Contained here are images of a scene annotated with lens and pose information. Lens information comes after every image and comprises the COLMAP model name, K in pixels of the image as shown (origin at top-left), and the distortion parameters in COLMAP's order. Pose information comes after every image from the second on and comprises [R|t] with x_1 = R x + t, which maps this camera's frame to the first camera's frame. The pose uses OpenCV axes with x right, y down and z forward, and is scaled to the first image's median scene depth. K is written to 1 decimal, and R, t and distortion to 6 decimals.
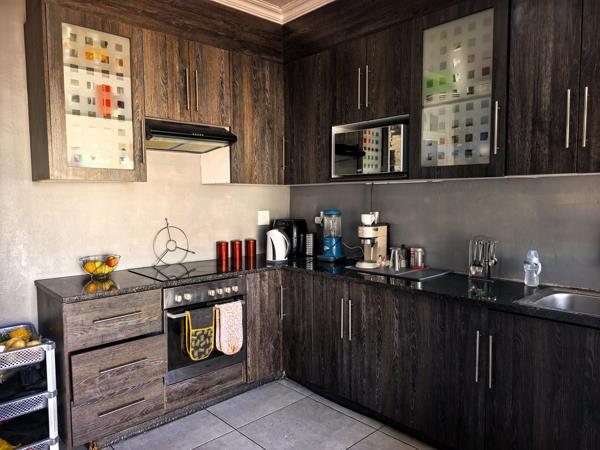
lens RADIAL K [[428.8, 0, 299.0], [0, 428.8, 222.4], [0, 0, 1]] dist [0.065974, -0.080672]
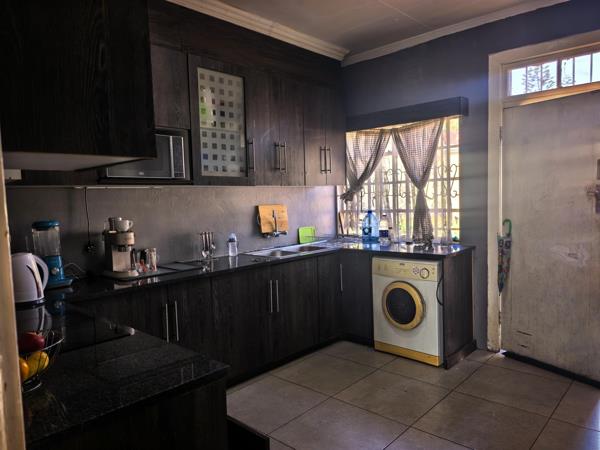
lens RADIAL K [[428.8, 0, 299.1], [0, 428.8, 226.9], [0, 0, 1]] dist [0.065974, -0.080672]
pose [[-0.082925, -0.072815, 0.993892, -0.982160], [0.084460, 0.993225, 0.079813, -0.057724], [-0.992970, 0.090563, -0.076213, 0.824116]]
